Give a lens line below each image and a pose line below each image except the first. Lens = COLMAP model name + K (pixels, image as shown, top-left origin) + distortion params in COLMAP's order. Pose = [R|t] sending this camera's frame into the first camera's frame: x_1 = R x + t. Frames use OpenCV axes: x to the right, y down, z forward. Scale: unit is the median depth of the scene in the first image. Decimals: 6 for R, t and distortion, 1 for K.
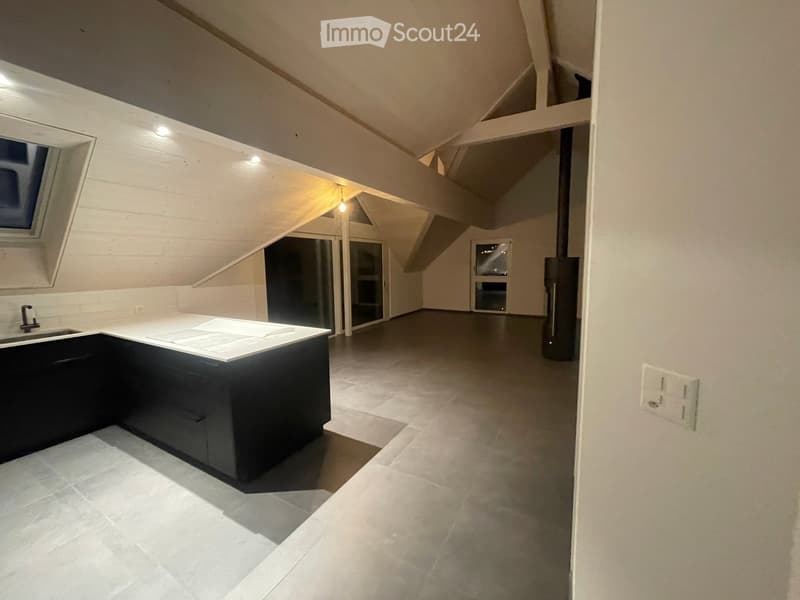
lens RADIAL K [[320.5, 0, 400.8], [0, 320.5, 299.3], [0, 0, 1]] dist [-0.001275, -0.000053]
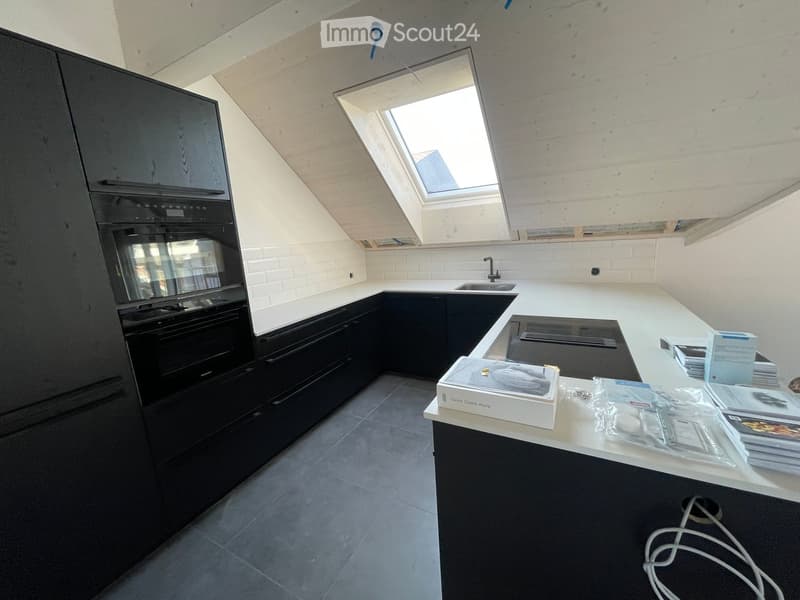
lens RADIAL K [[320.5, 0, 397.1], [0, 320.5, 296.8], [0, 0, 1]] dist [-0.001275, -0.000053]
pose [[0.007493, 0.205086, -0.978715, -0.079220], [-0.041633, 0.977958, 0.204609, -0.059024], [0.999105, 0.039214, 0.015867, 0.662037]]
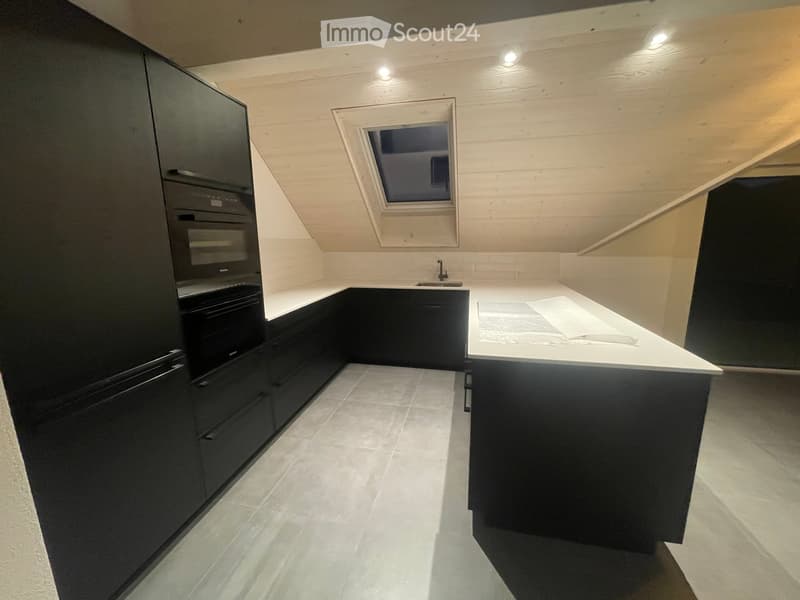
lens RADIAL K [[320.5, 0, 402.0], [0, 320.5, 297.4], [0, 0, 1]] dist [-0.001275, -0.000053]
pose [[0.292452, 0.187630, -0.937692, 0.045006], [-0.098132, 0.981274, 0.165744, -0.032477], [0.951232, 0.043546, 0.305388, 0.444402]]
